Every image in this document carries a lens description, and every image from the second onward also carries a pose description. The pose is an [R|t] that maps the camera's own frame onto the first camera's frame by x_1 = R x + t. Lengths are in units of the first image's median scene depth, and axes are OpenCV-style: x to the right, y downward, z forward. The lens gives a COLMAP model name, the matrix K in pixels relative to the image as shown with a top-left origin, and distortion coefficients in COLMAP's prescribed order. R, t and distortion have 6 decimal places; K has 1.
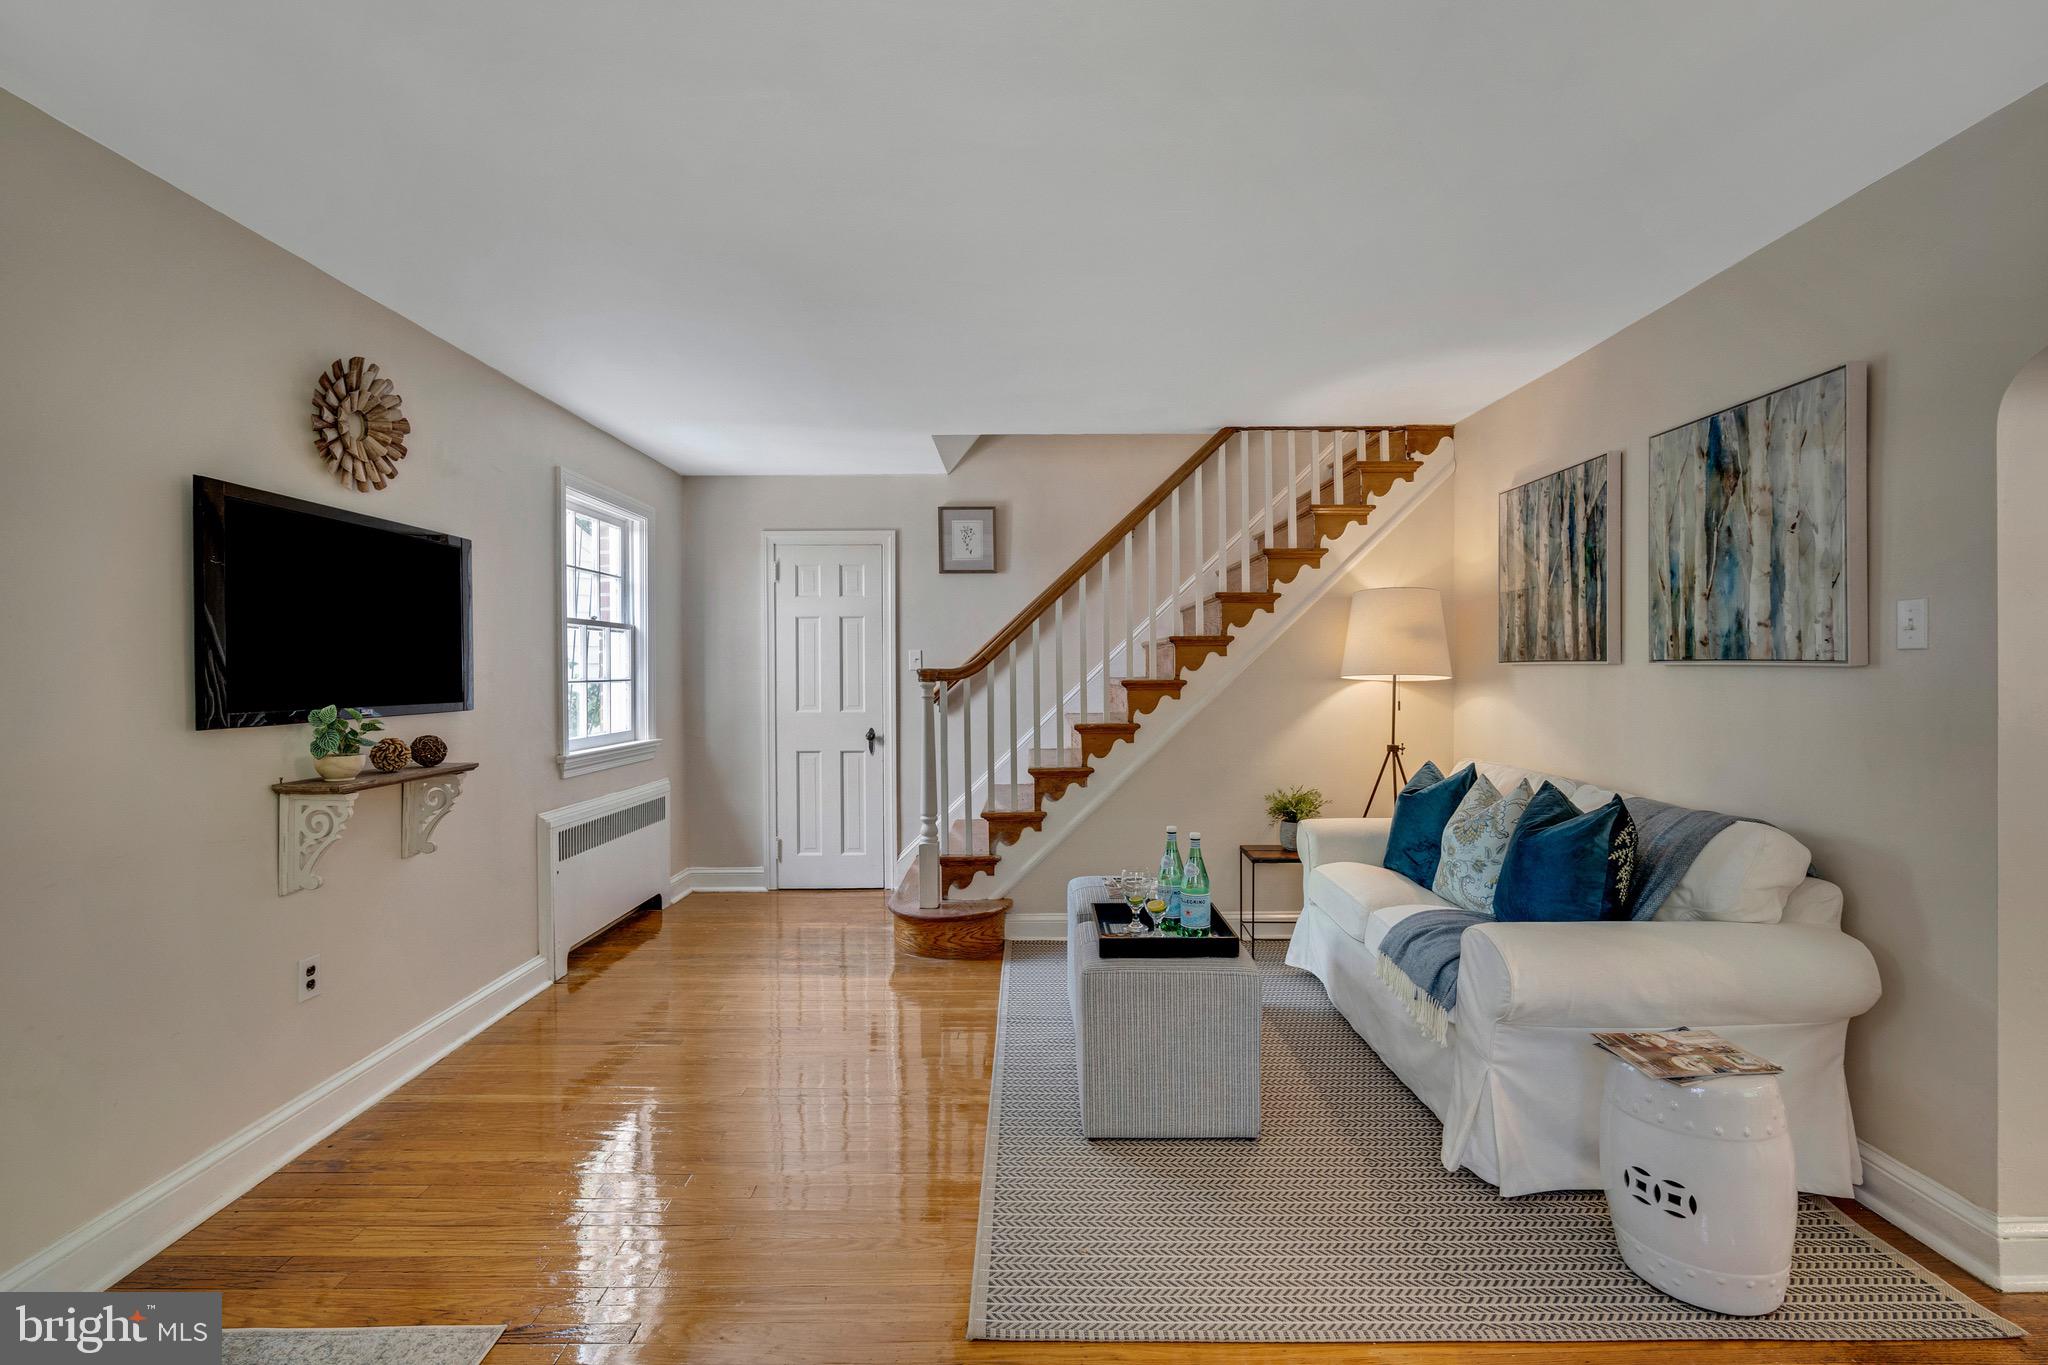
lens RADIAL K [[905.7, 0, 1025.9], [0, 905.7, 675.1], [0, 0, 1]] dist [-0.010504, 0.001762]
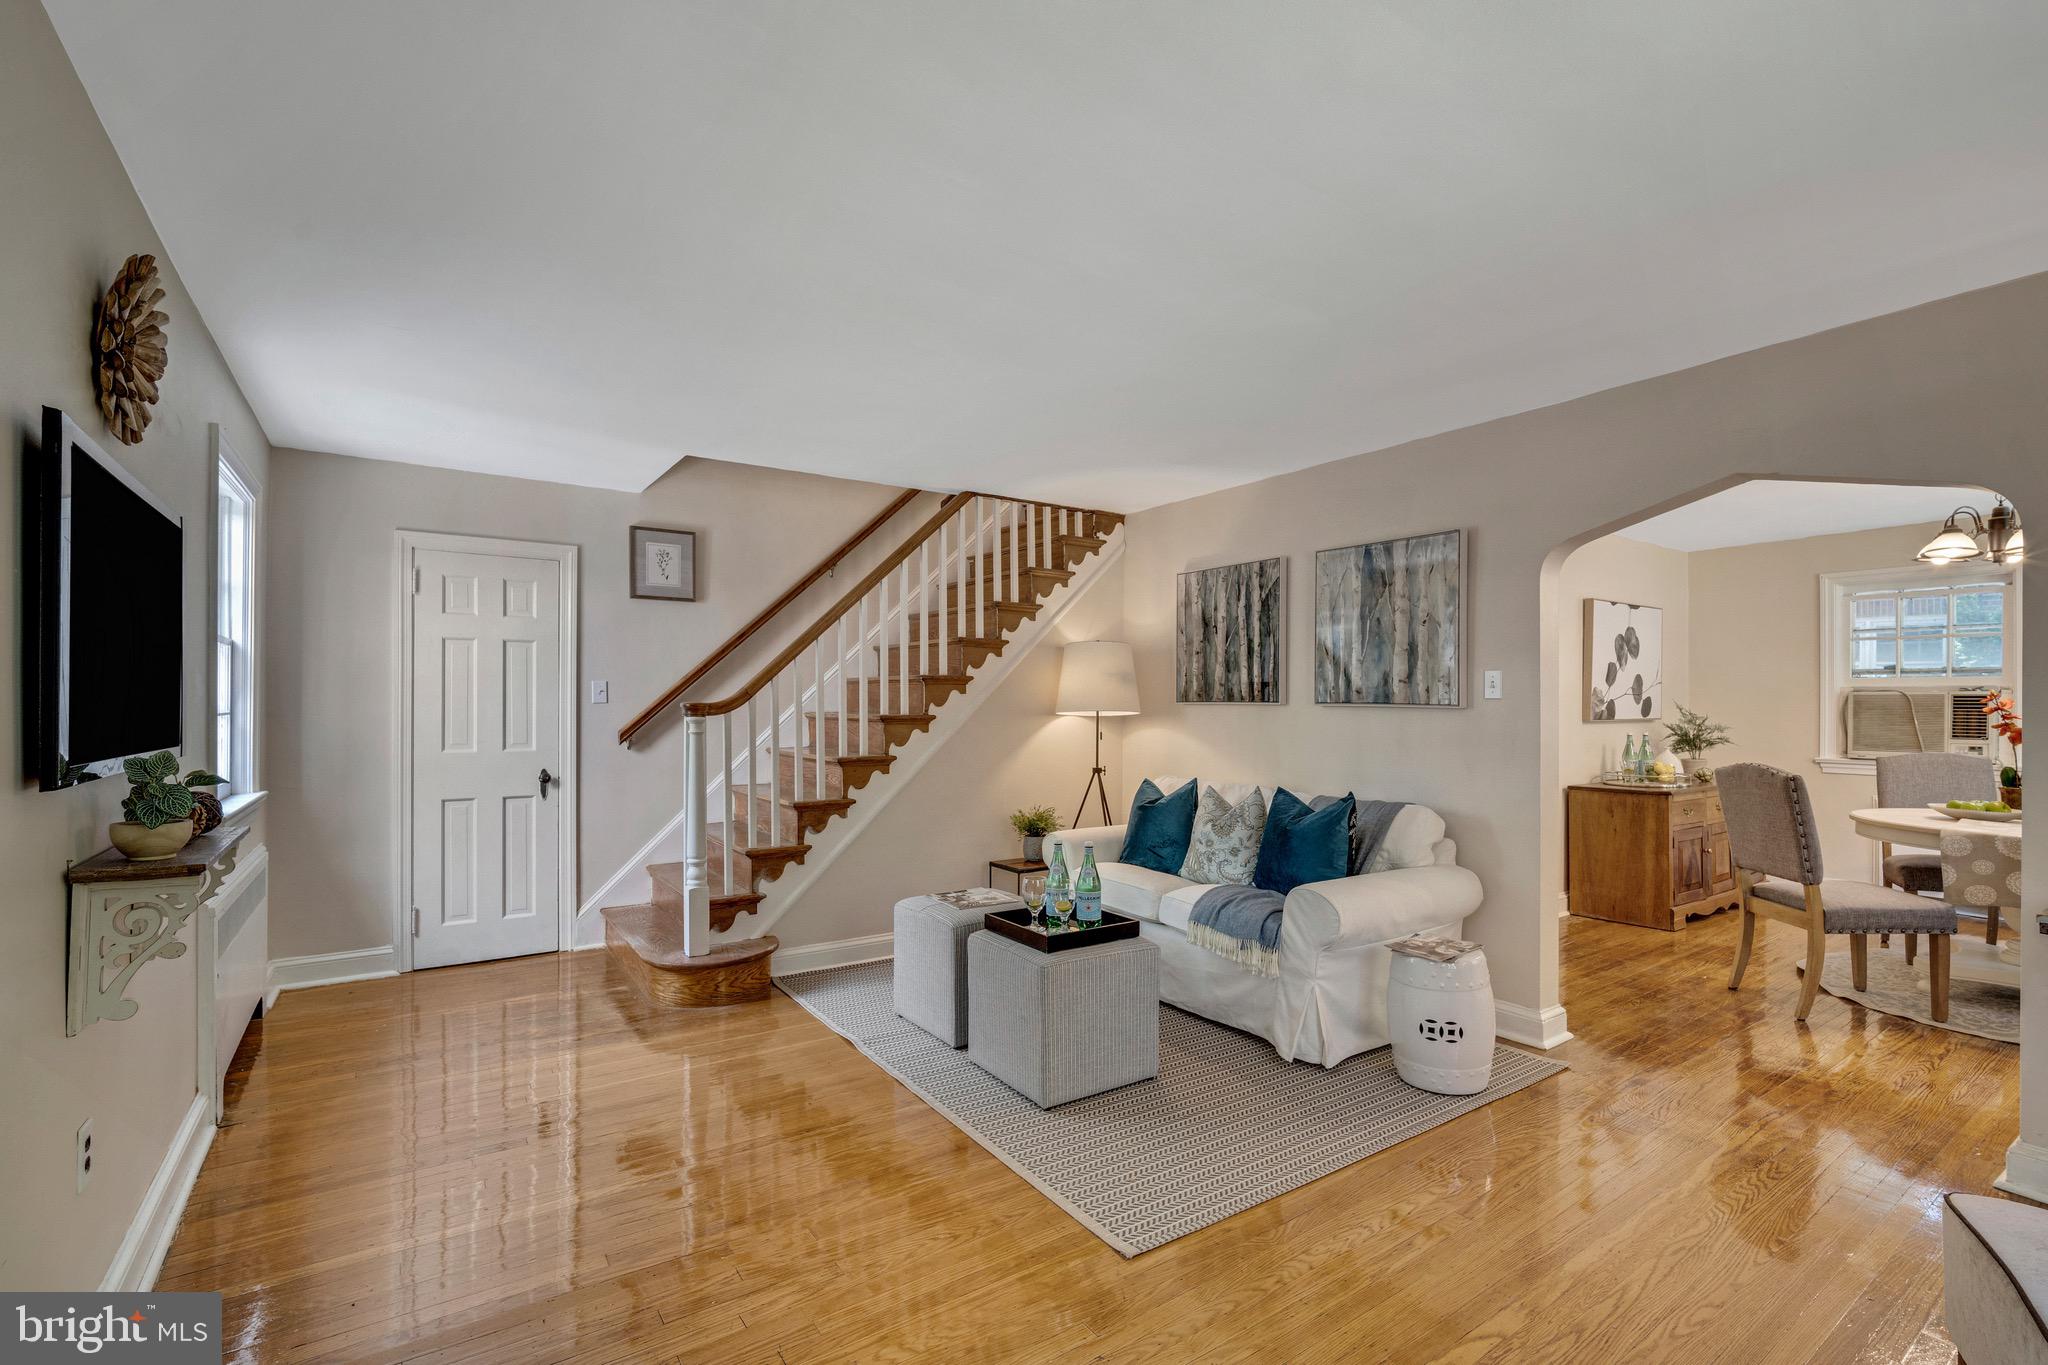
lens RADIAL K [[905.7, 0, 1018.9], [0, 905.7, 699.7], [0, 0, 1]] dist [-0.010504, 0.001762]
pose [[0.830414, 0.010440, 0.557048, -0.497872], [-0.005292, 0.999927, -0.010852, -0.002270], [-0.557121, 0.006064, 0.830409, 0.037799]]
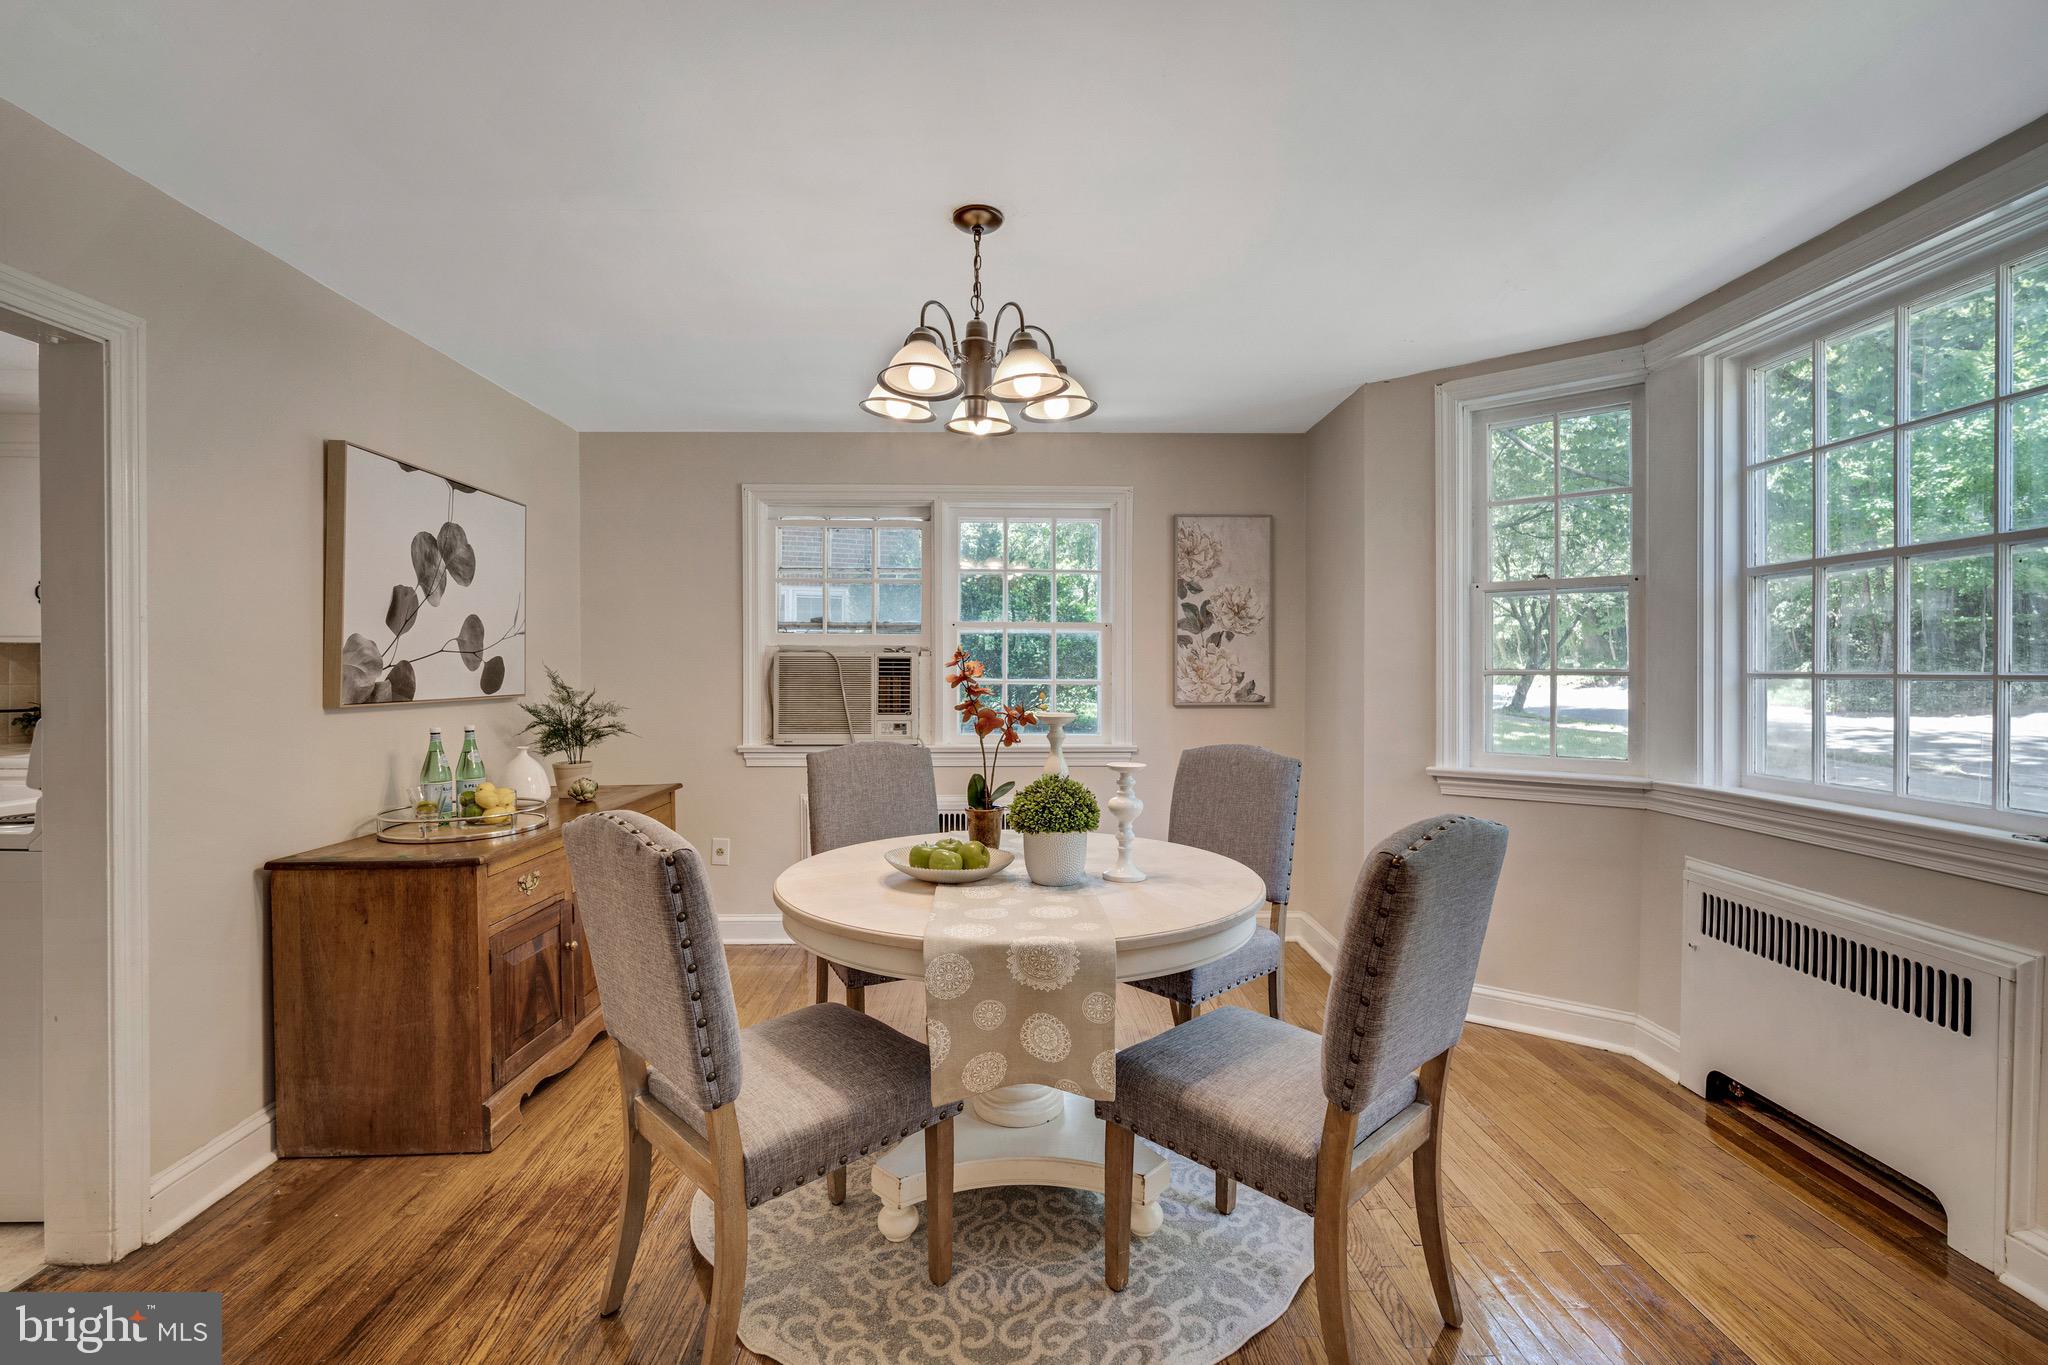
lens RADIAL K [[905.7, 0, 1028.1], [0, 905.7, 678.1], [0, 0, 1]] dist [-0.010504, 0.001762]
pose [[-0.036853, -0.003674, 0.999314, 0.621731], [0.003973, 0.999985, 0.003823, -0.013067], [-0.999313, 0.004111, -0.036838, 0.301907]]
